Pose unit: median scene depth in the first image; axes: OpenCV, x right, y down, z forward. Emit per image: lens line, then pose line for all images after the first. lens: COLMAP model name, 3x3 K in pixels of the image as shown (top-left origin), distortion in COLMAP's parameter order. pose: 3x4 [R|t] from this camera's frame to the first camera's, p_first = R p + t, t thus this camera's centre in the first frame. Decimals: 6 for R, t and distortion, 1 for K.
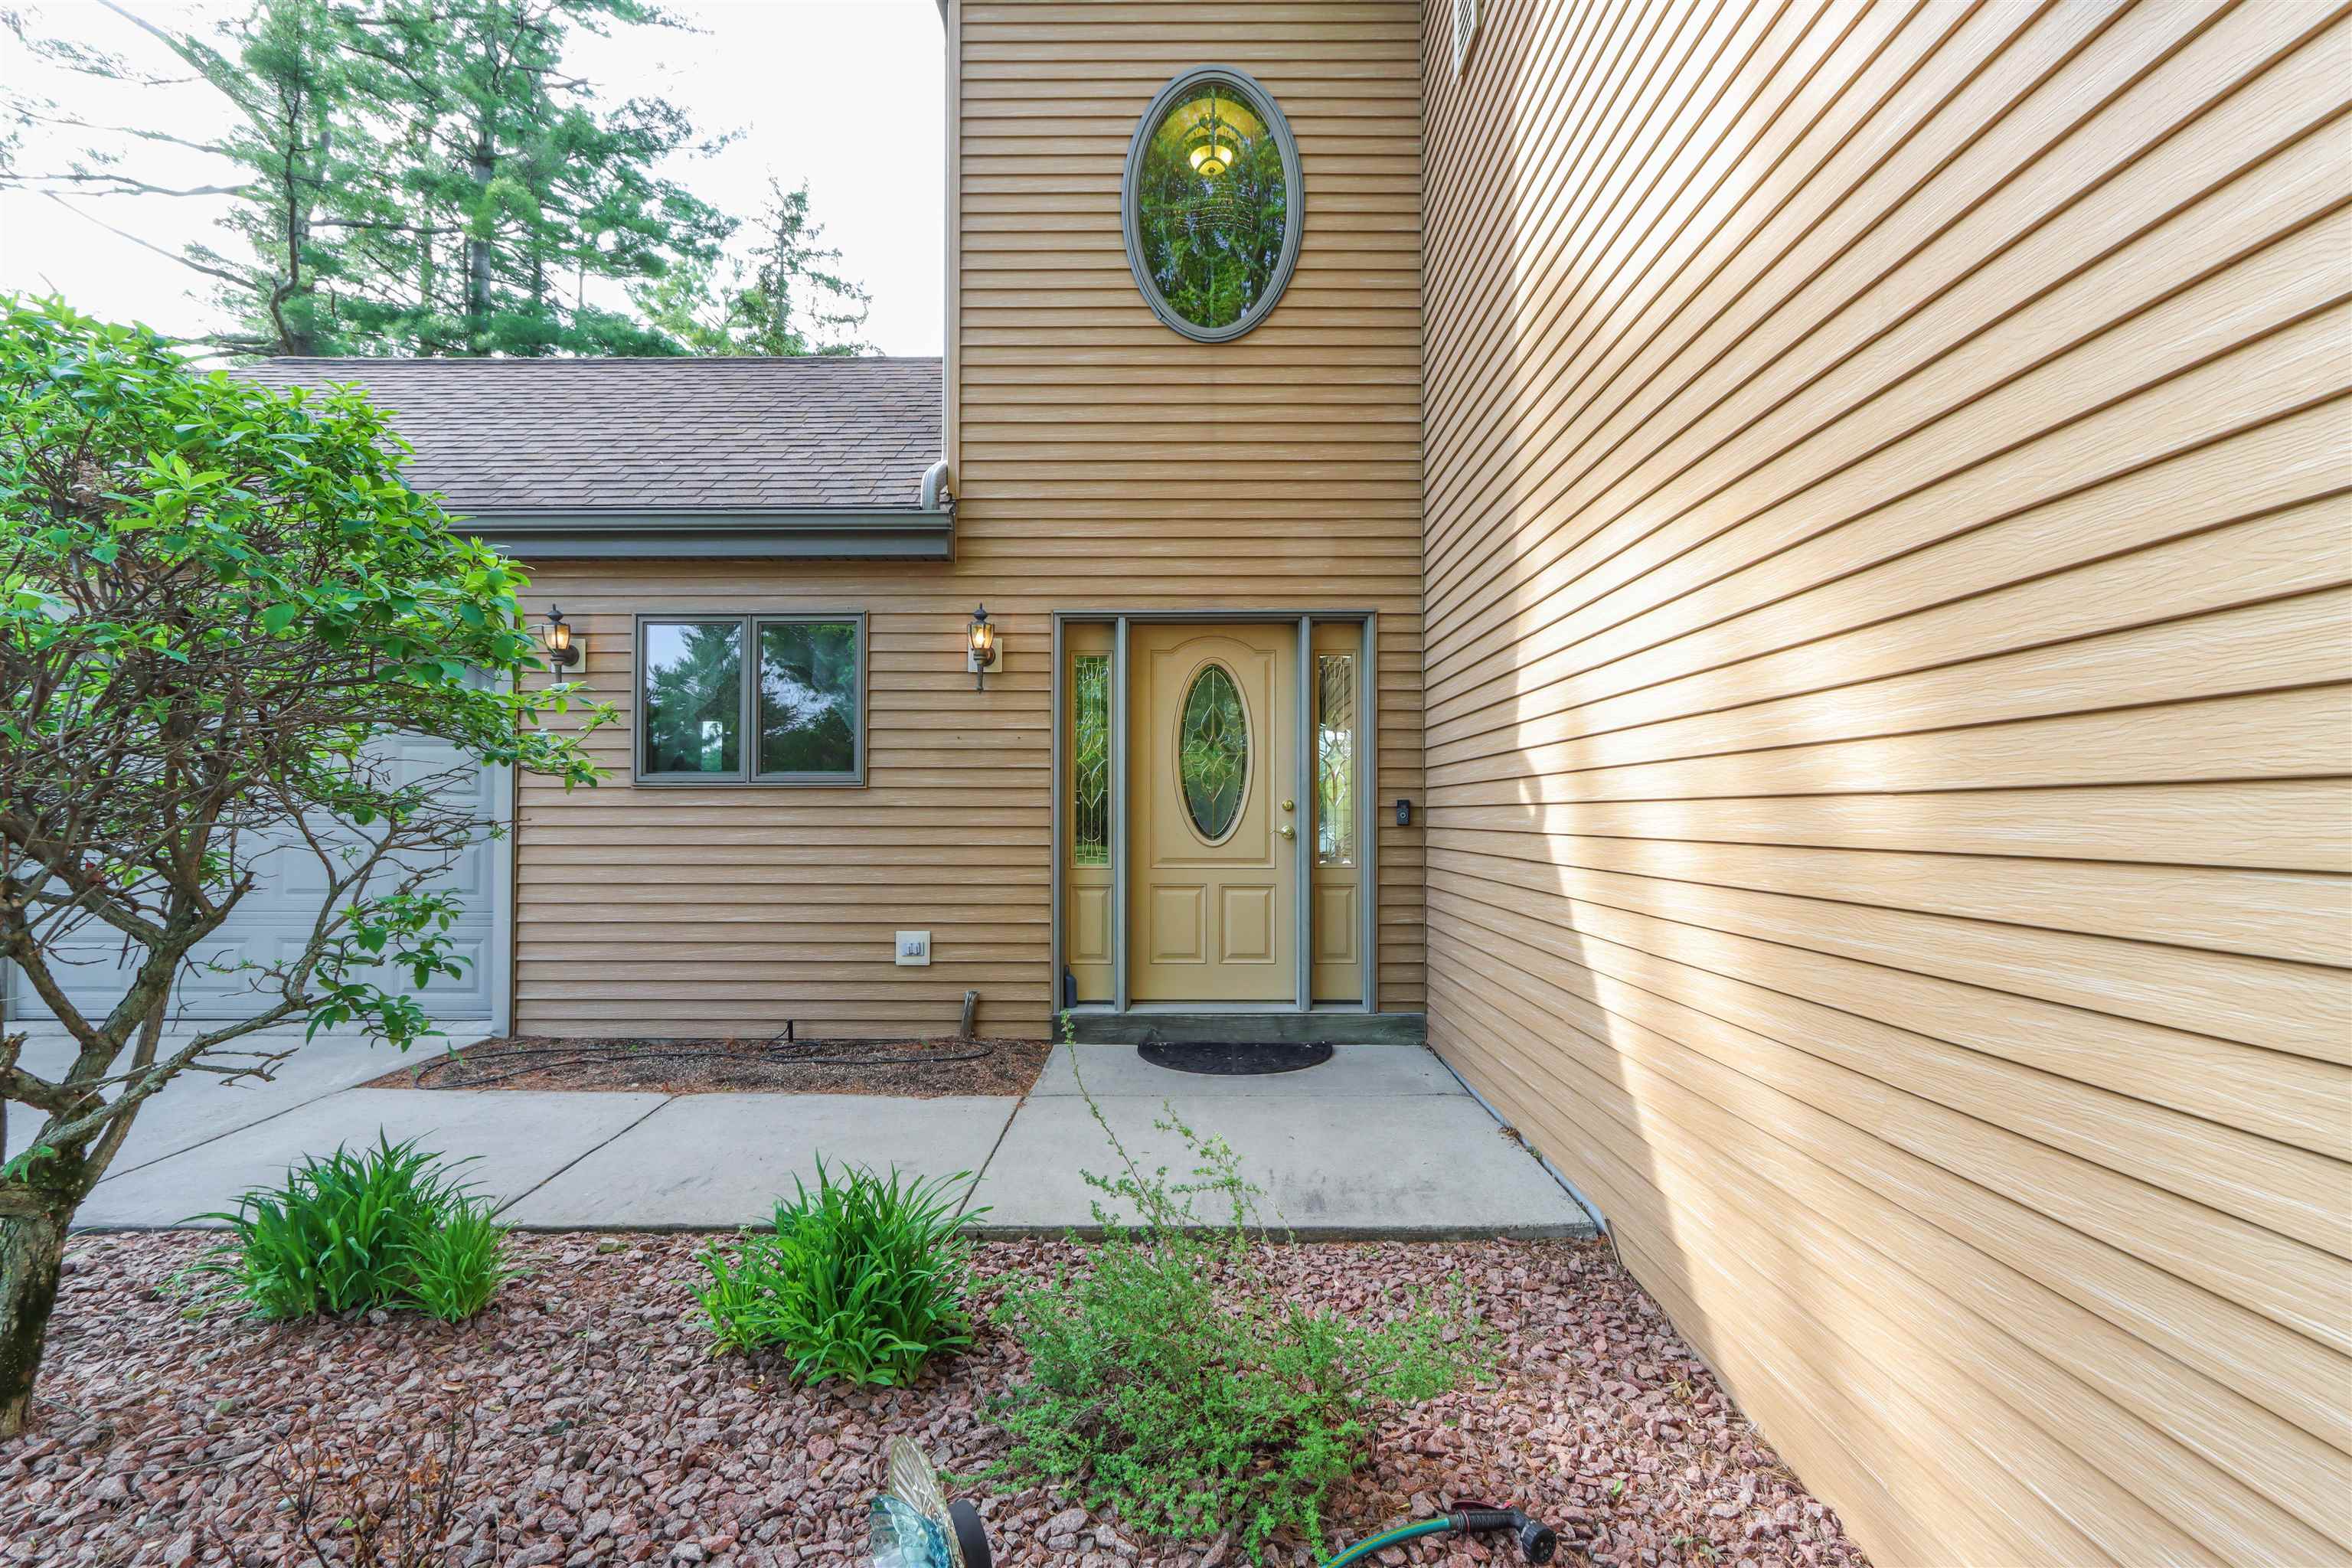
lens RADIAL K [[1094.7, 0, 1178.6], [0, 1094.7, 785.2], [0, 0, 1]] dist [0.001030, 0.000038]
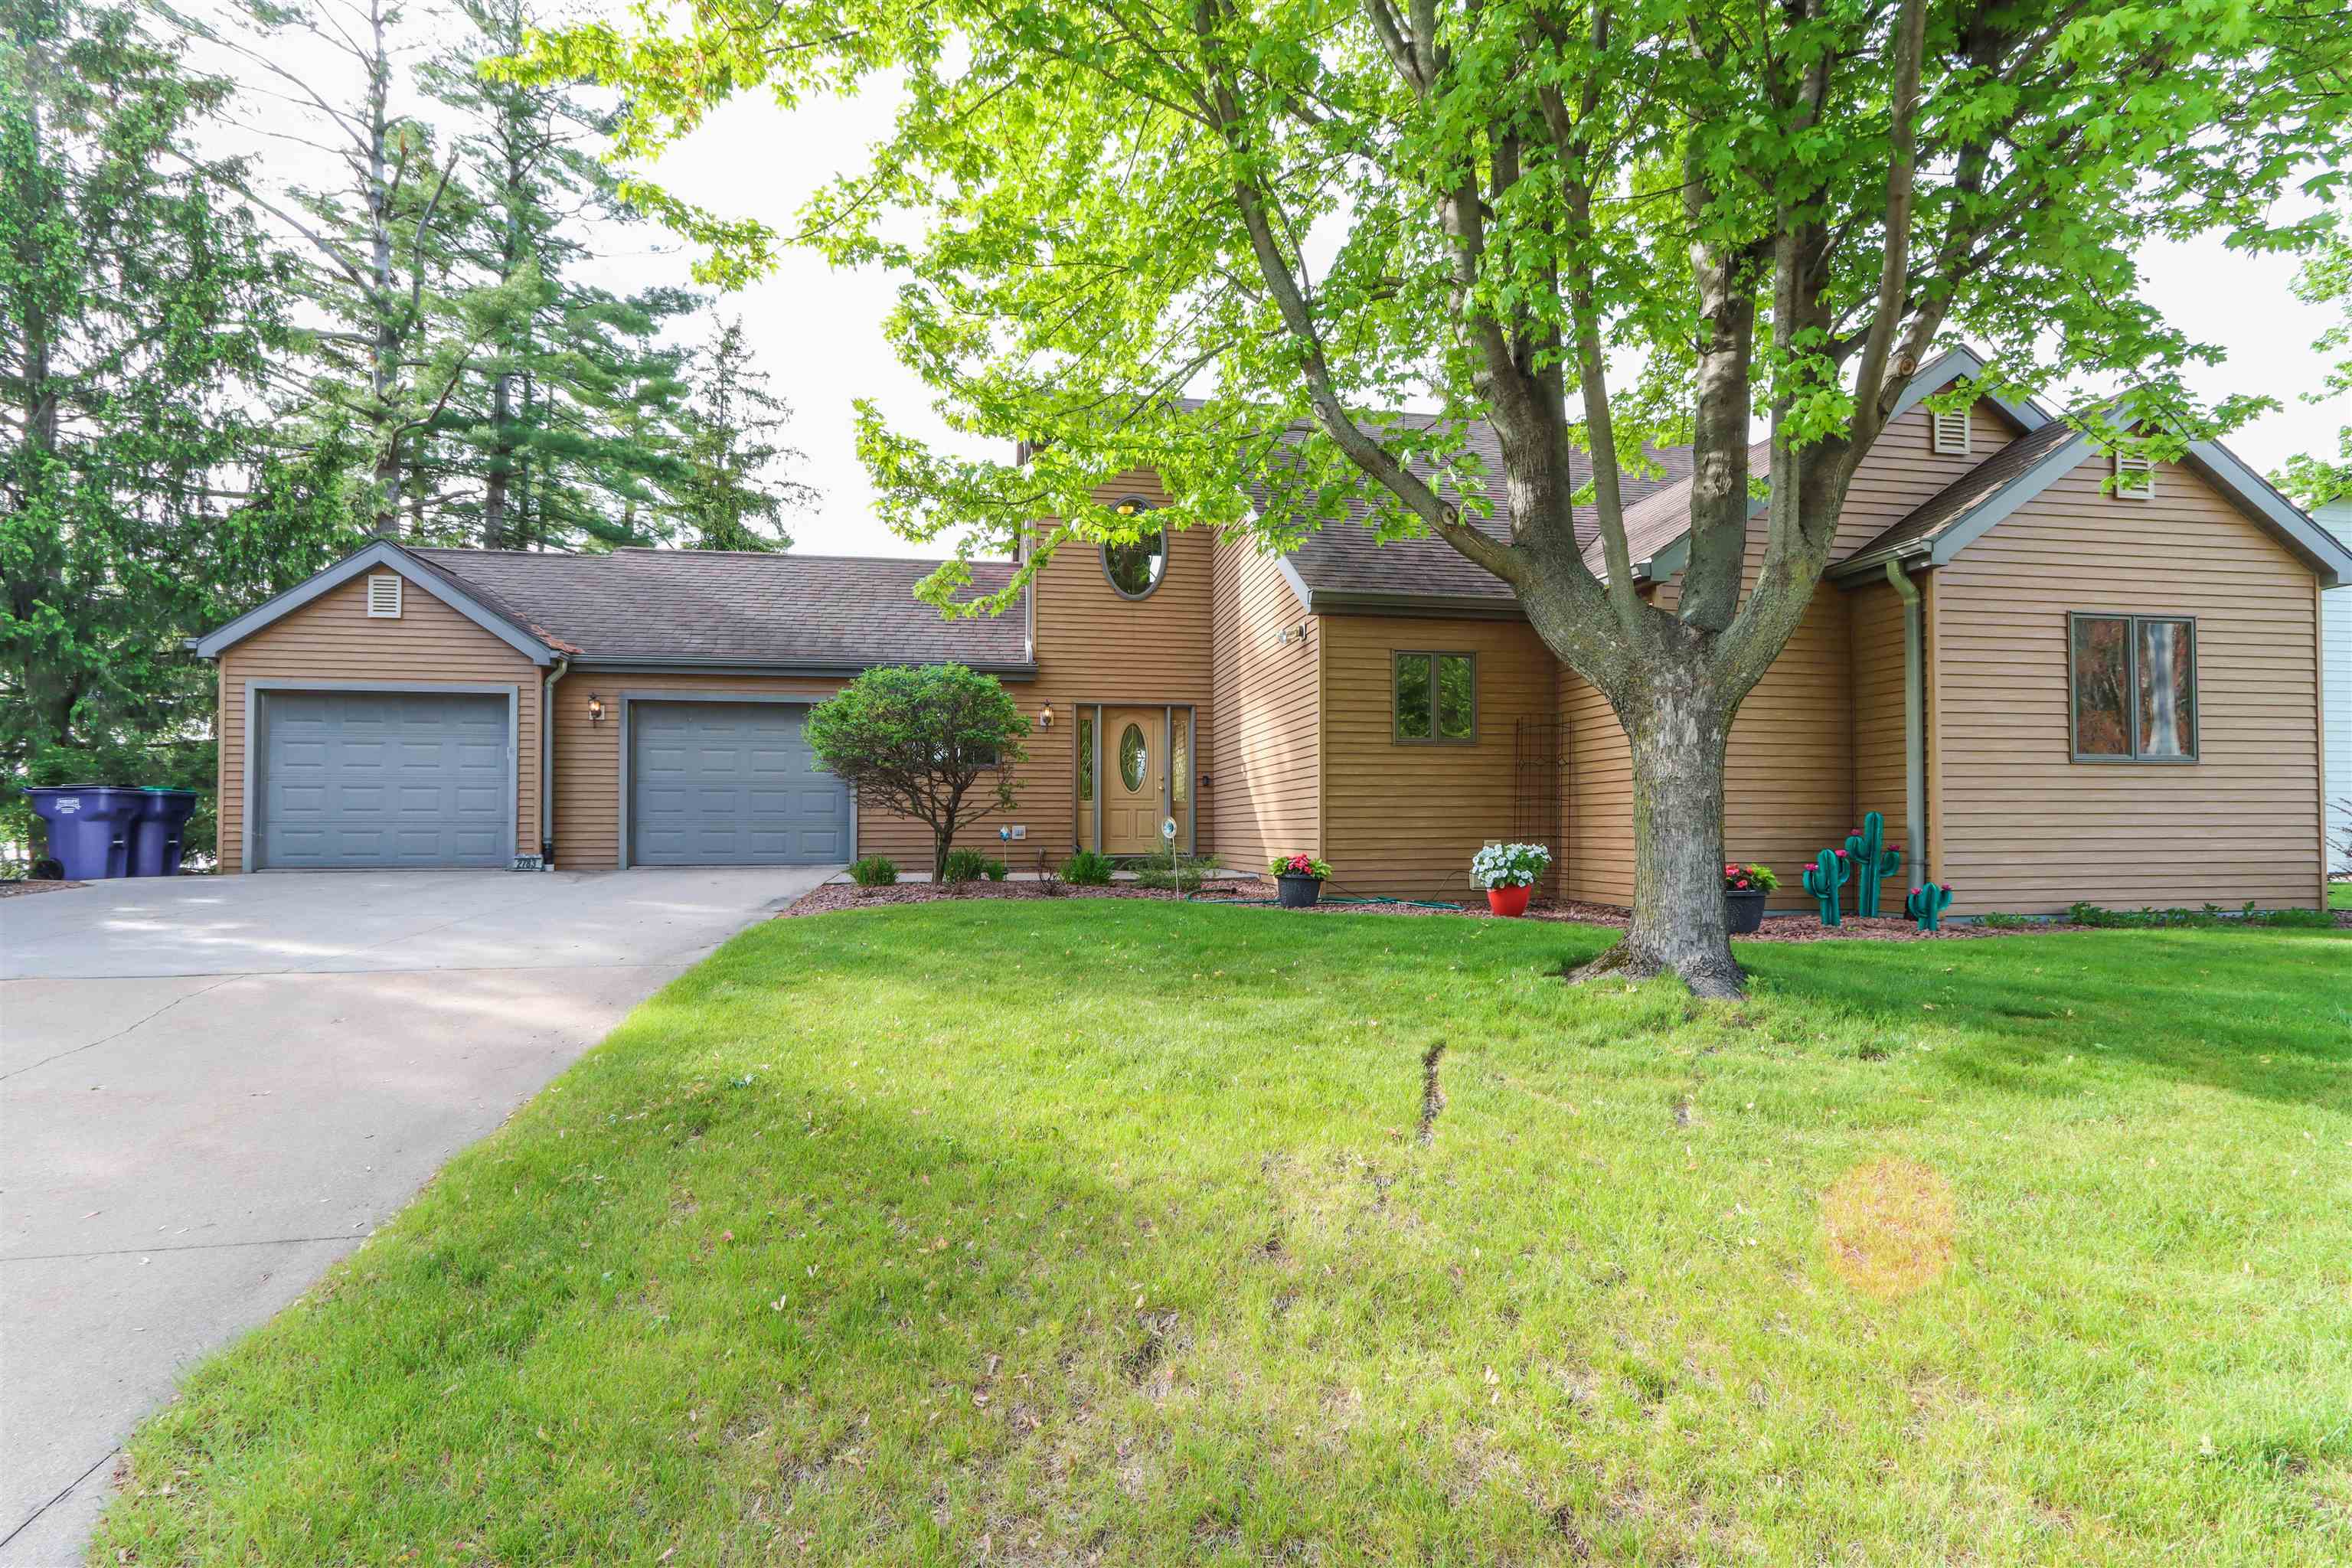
lens RADIAL K [[1094.7, 0, 1174.0], [0, 1094.7, 788.3], [0, 0, 1]] dist [0.001030, 0.000038]
pose [[0.982008, 0.002703, 0.188822, -0.347970], [-0.000317, 0.999920, -0.012666, 0.072784], [-0.188841, 0.012378, 0.981930, -1.496424]]
